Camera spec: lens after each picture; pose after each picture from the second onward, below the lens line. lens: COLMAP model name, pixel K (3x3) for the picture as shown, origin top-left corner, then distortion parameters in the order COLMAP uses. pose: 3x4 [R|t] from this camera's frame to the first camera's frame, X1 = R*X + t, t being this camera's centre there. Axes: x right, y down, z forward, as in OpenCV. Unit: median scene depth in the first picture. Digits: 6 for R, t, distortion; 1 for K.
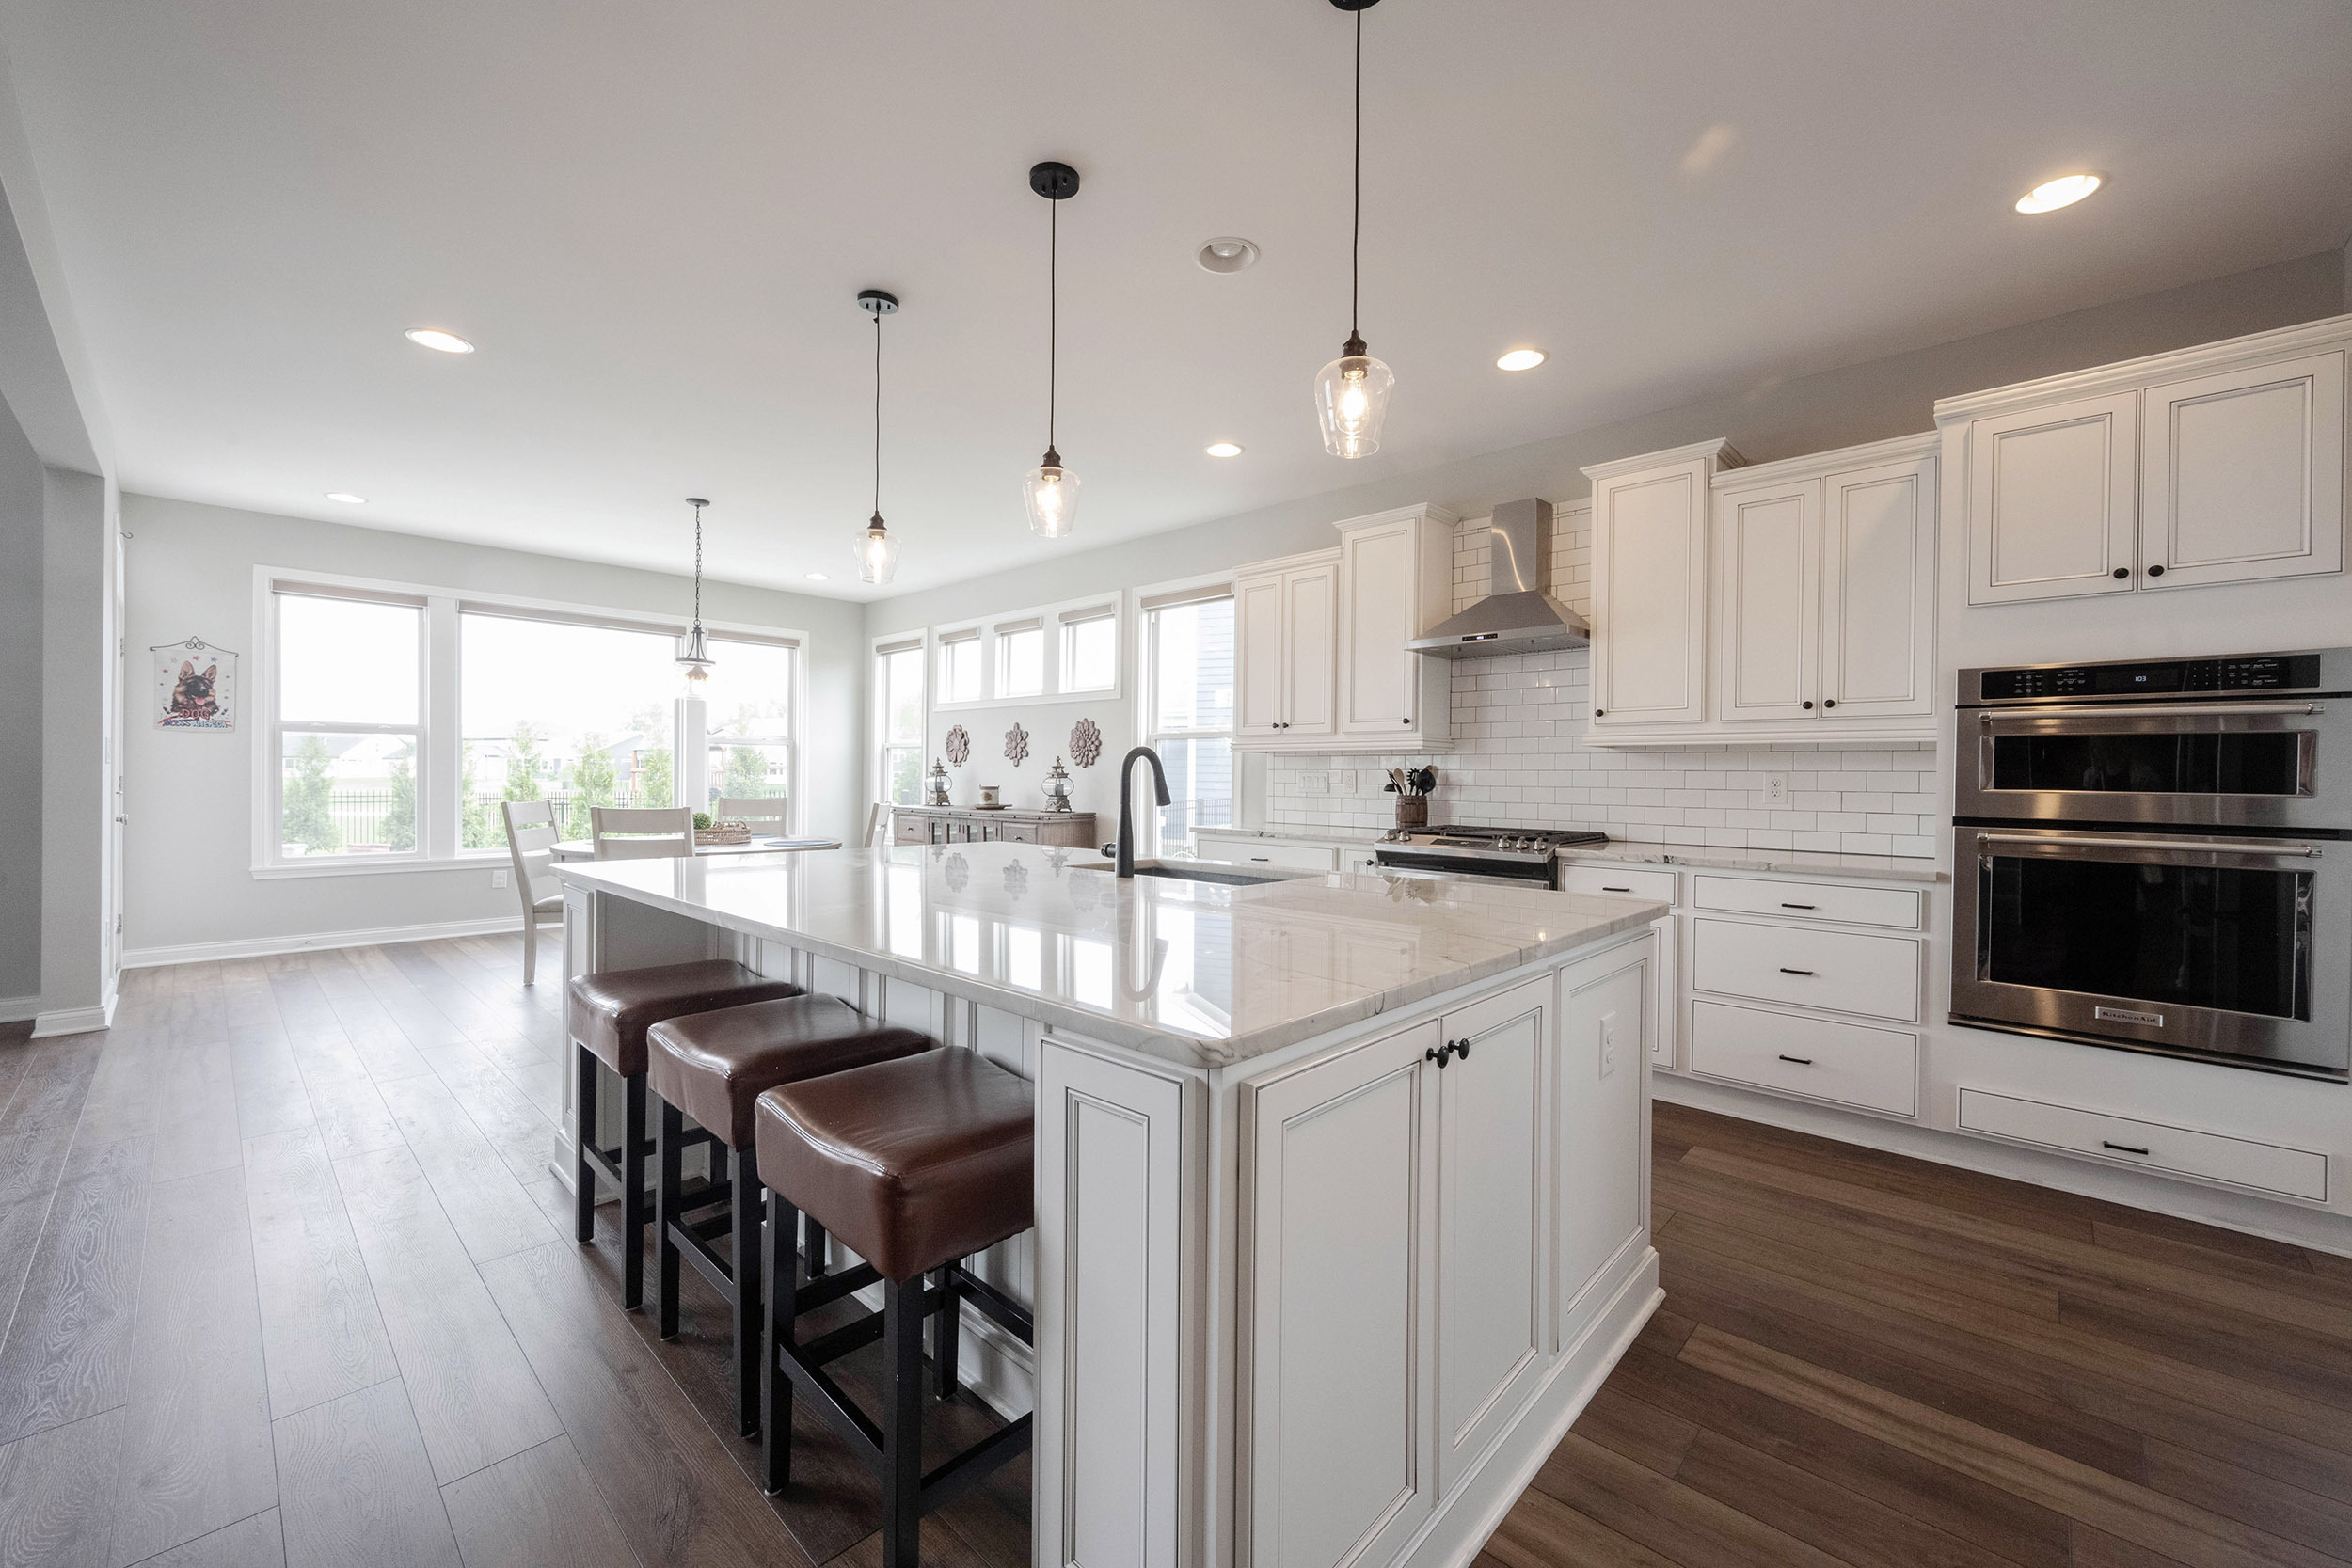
lens RADIAL K [[935.5, 0, 1172.1], [0, 935.5, 774.5], [0, 0, 1]] dist [0.015019, -0.000400]
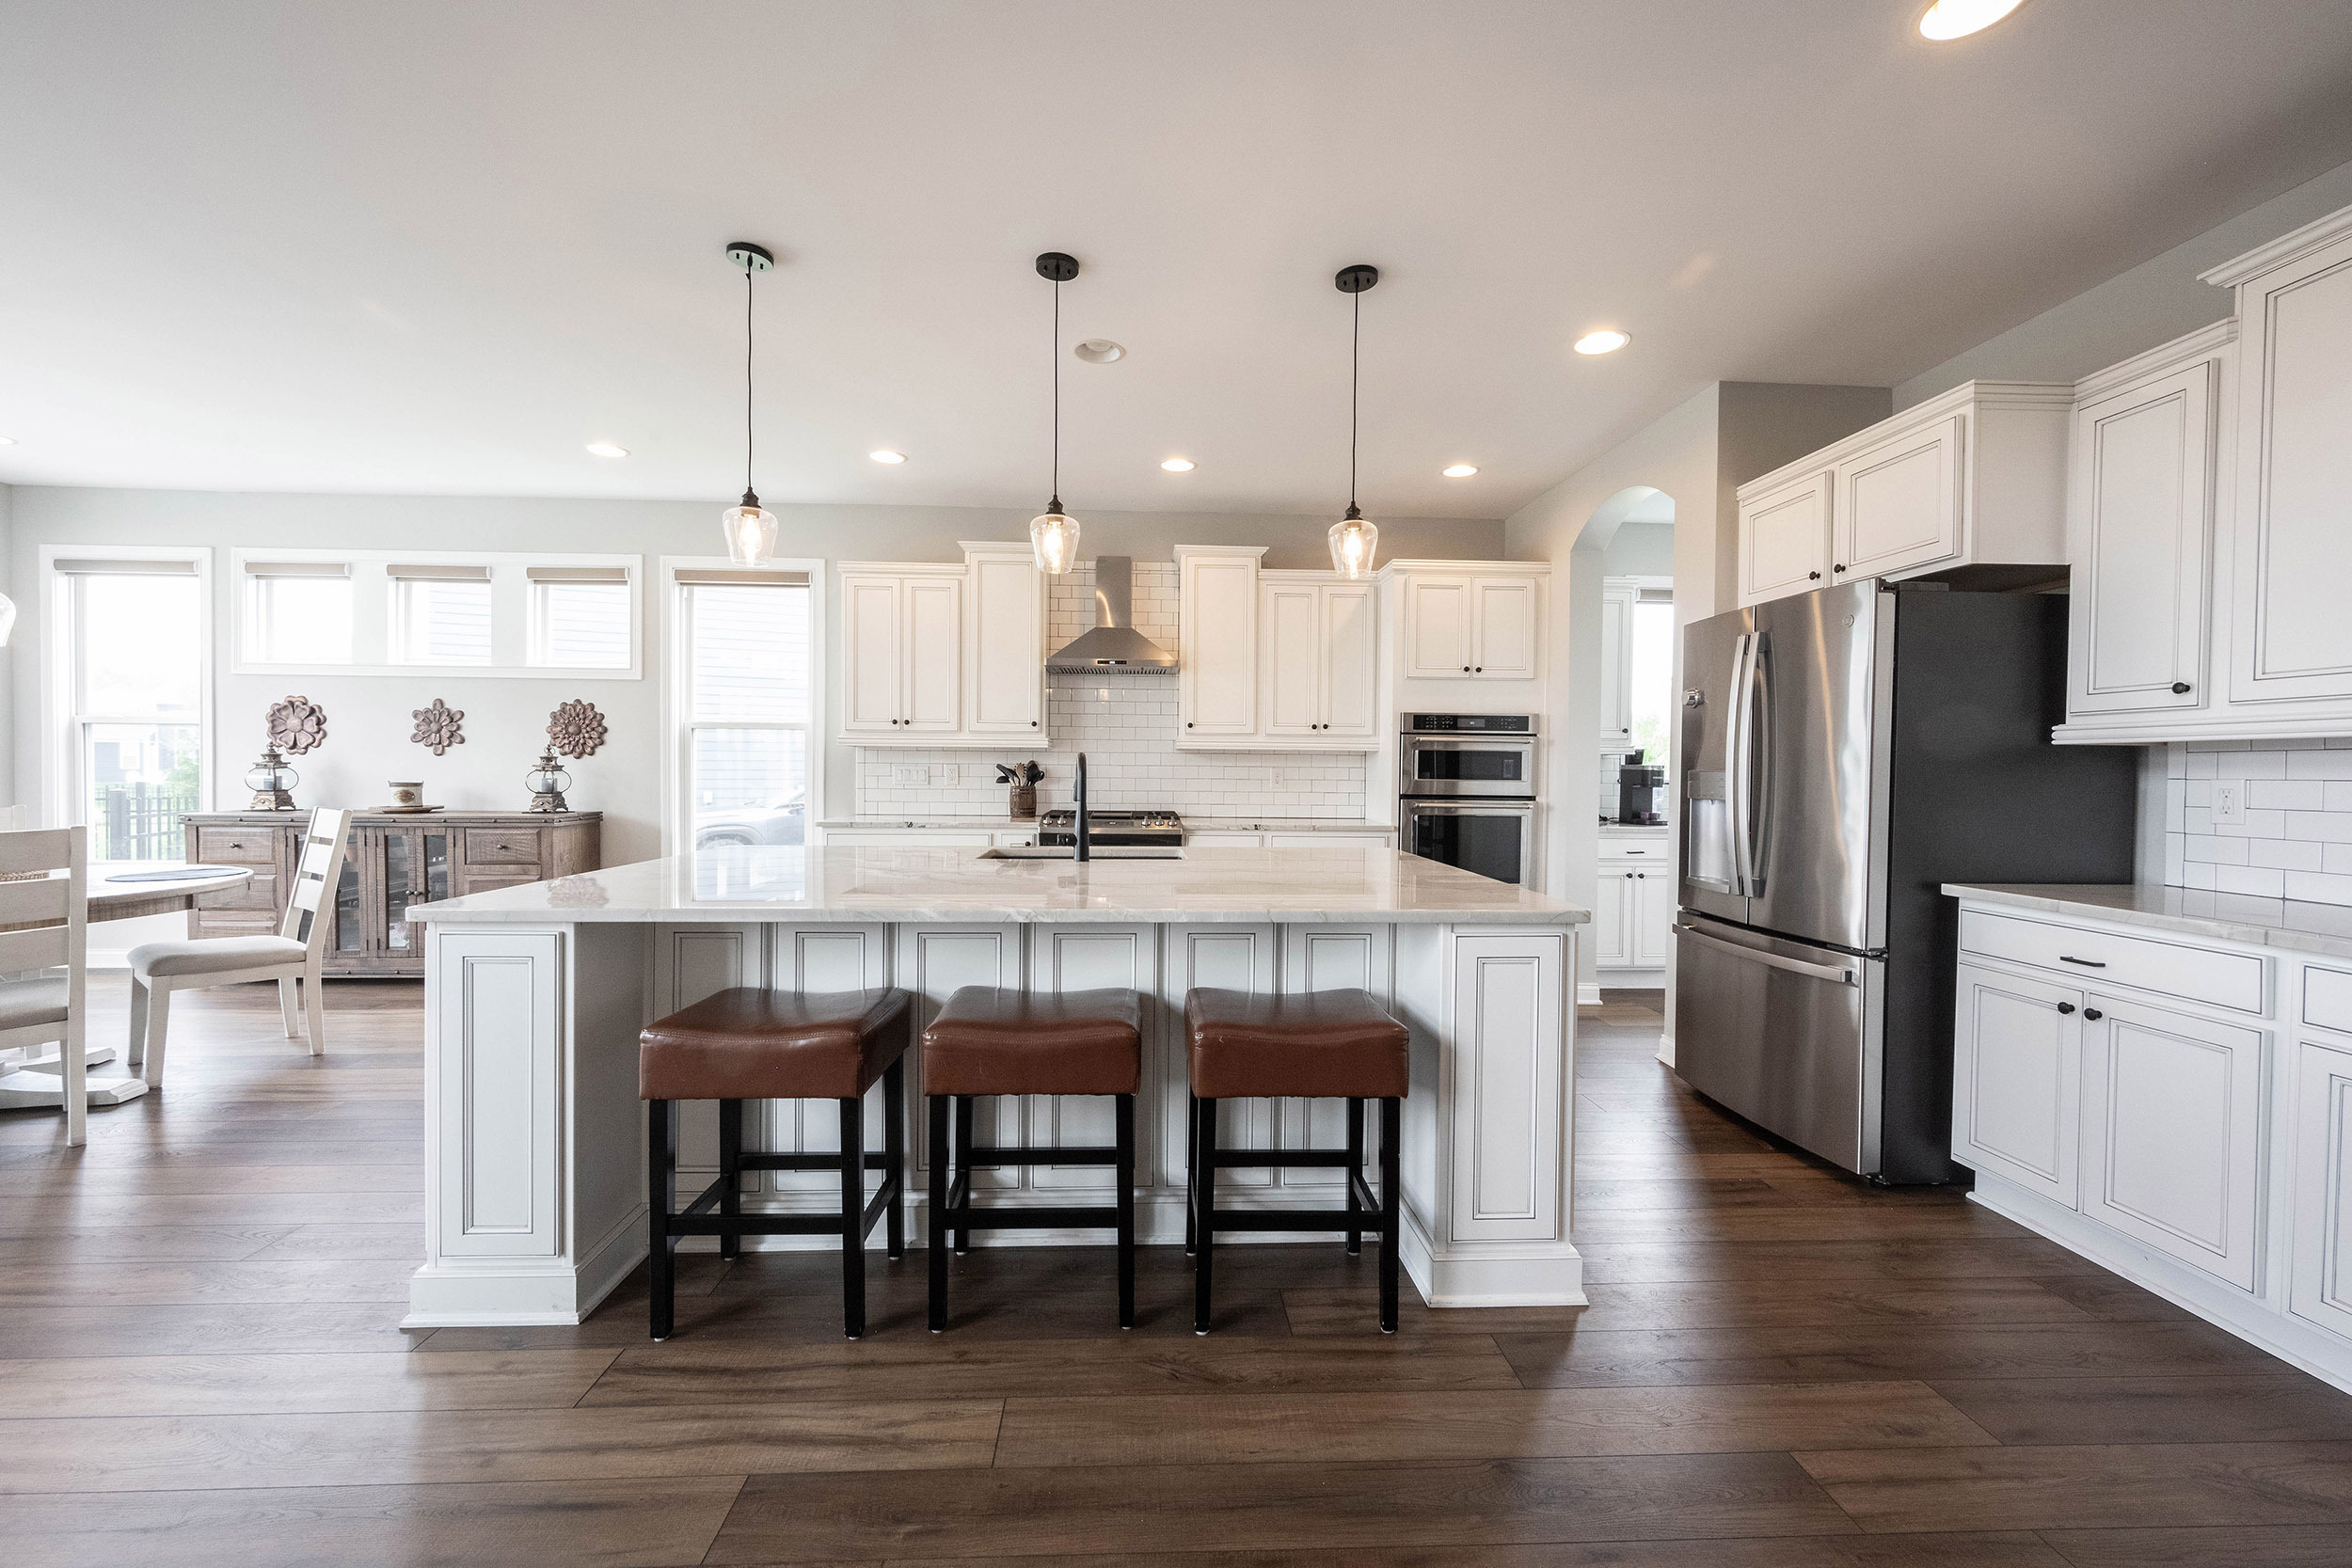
lens RADIAL K [[935.5, 0, 1160.5], [0, 935.5, 784.6], [0, 0, 1]] dist [0.015019, -0.000400]
pose [[0.698917, -0.017951, 0.714978, -0.440238], [-0.003631, 0.999583, 0.028646, -0.013276], [-0.715194, -0.022617, 0.698560, 0.045694]]
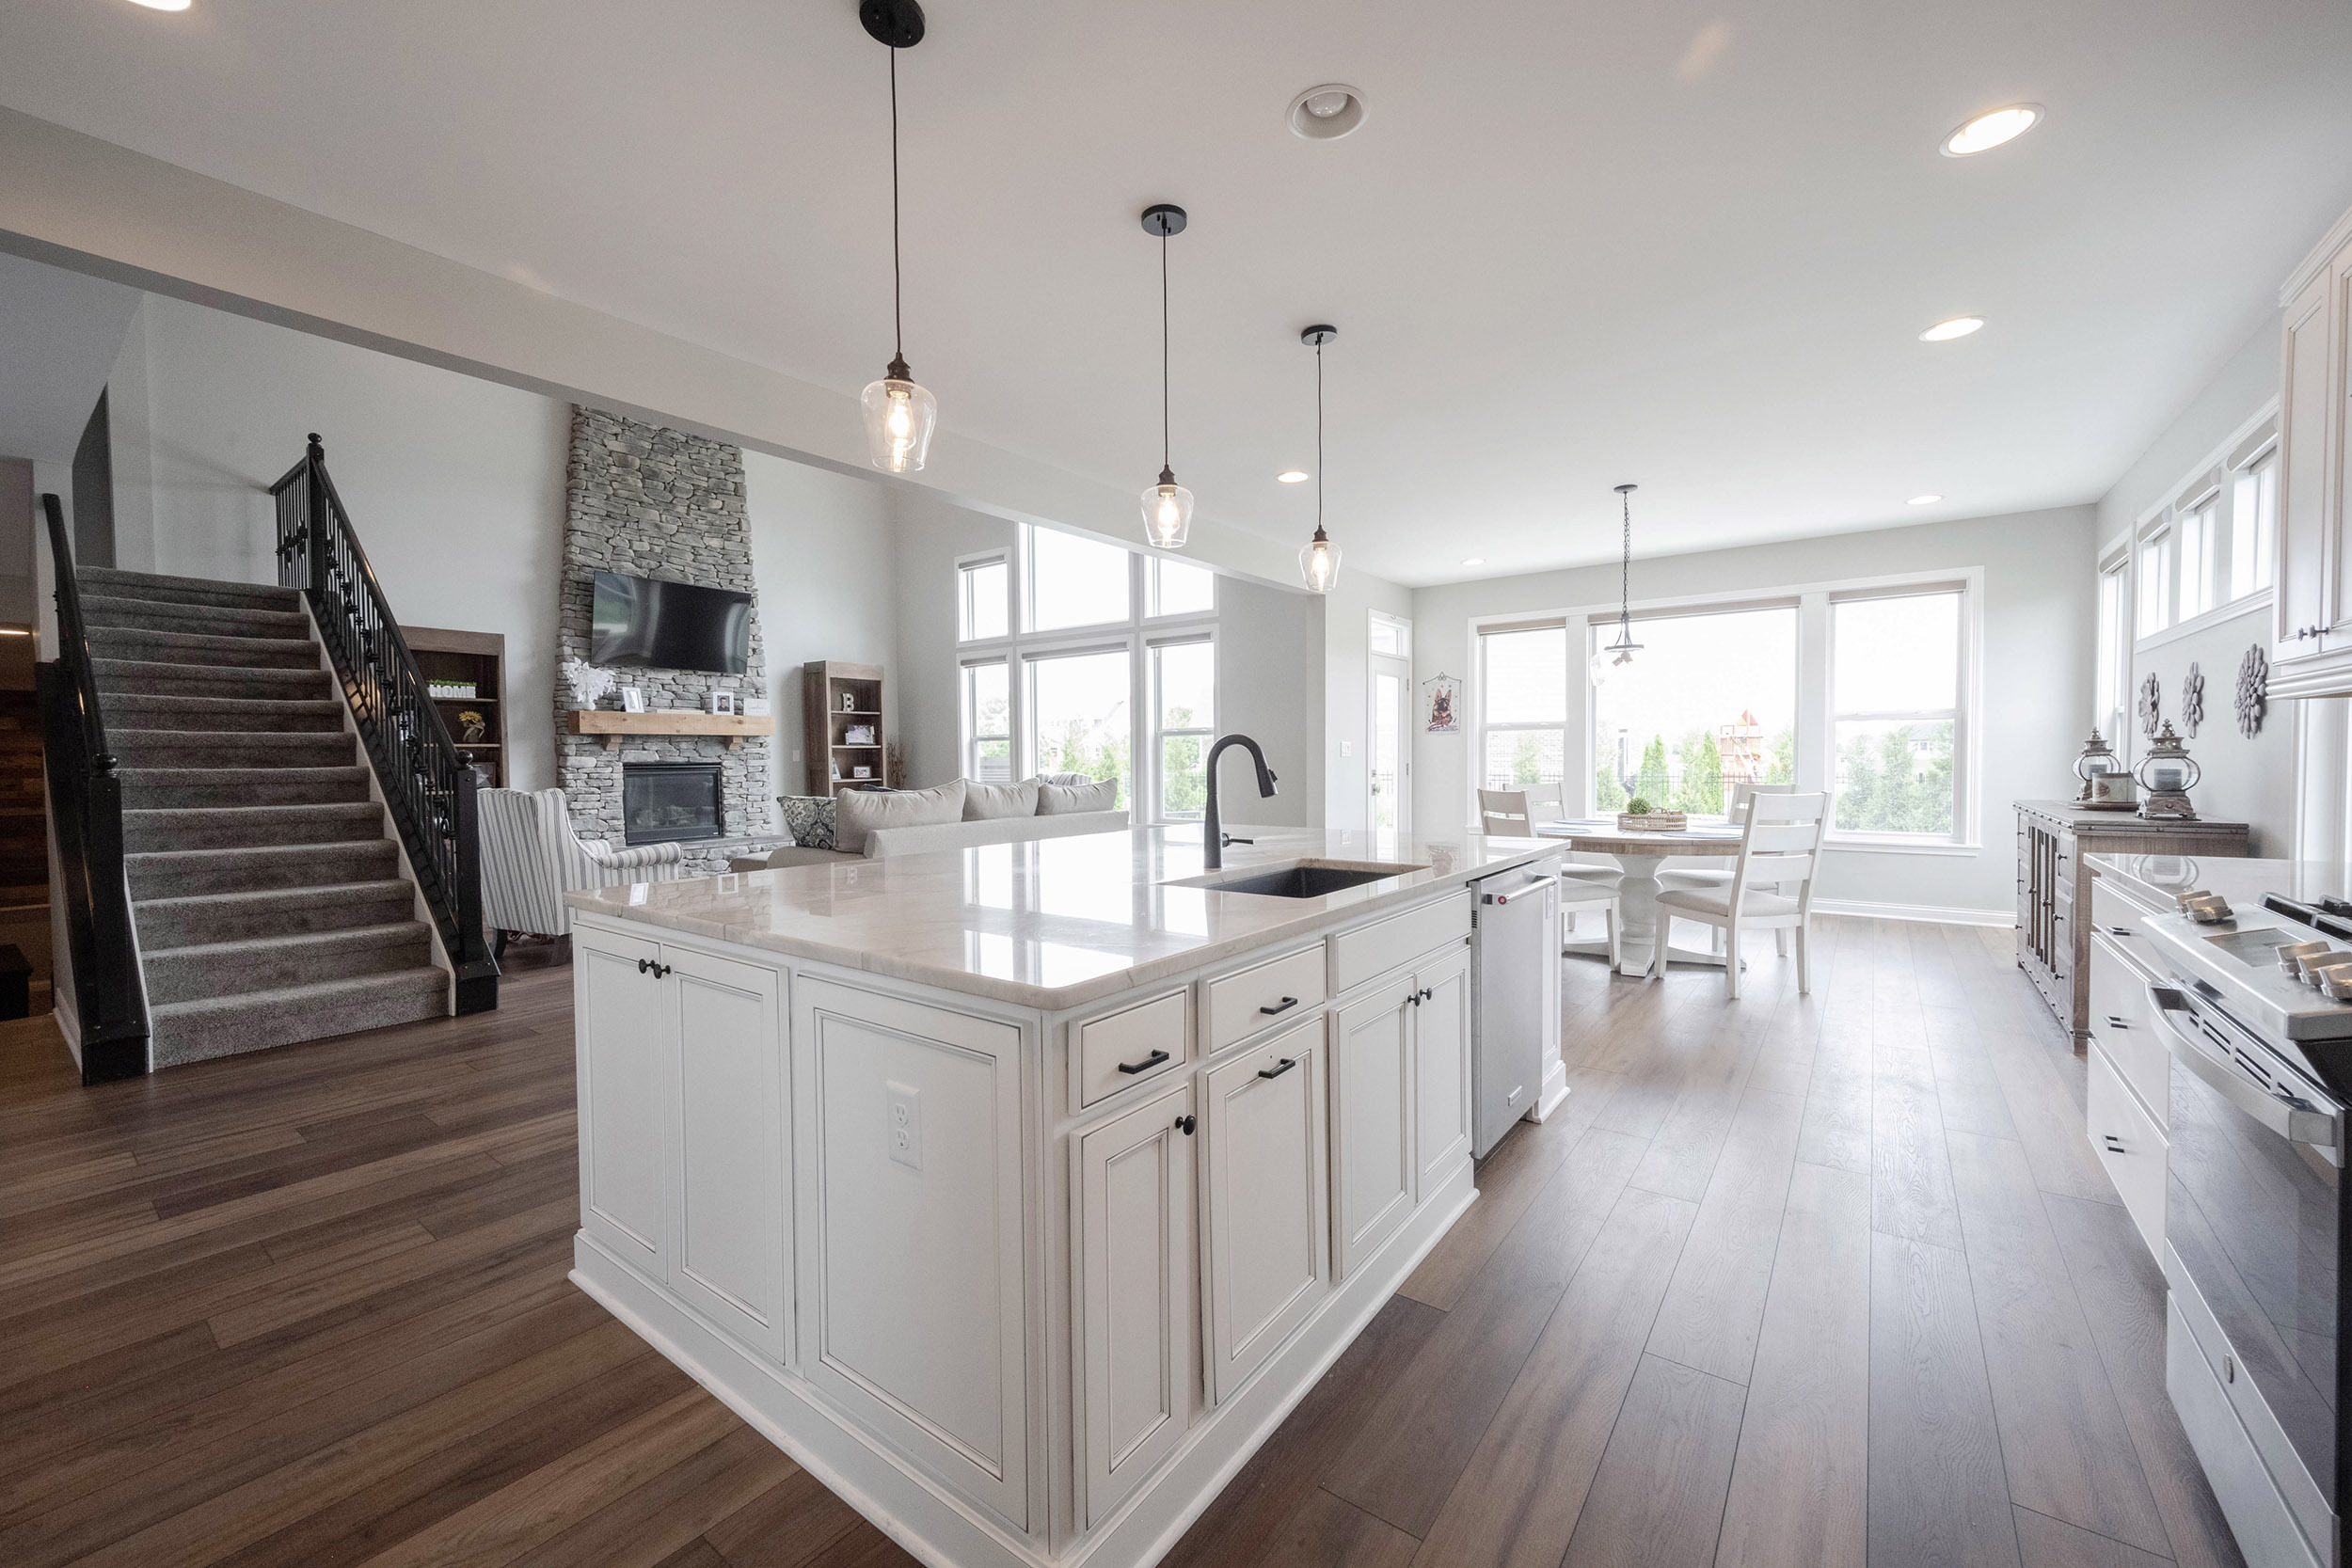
lens RADIAL K [[935.5, 0, 1174.7], [0, 935.5, 784.8], [0, 0, 1]] dist [0.015019, -0.000400]
pose [[0.119861, 0.014977, -0.992678, 0.481497], [0.006975, 0.999849, 0.015927, 0.010005], [0.992766, -0.008833, 0.119739, 0.444238]]
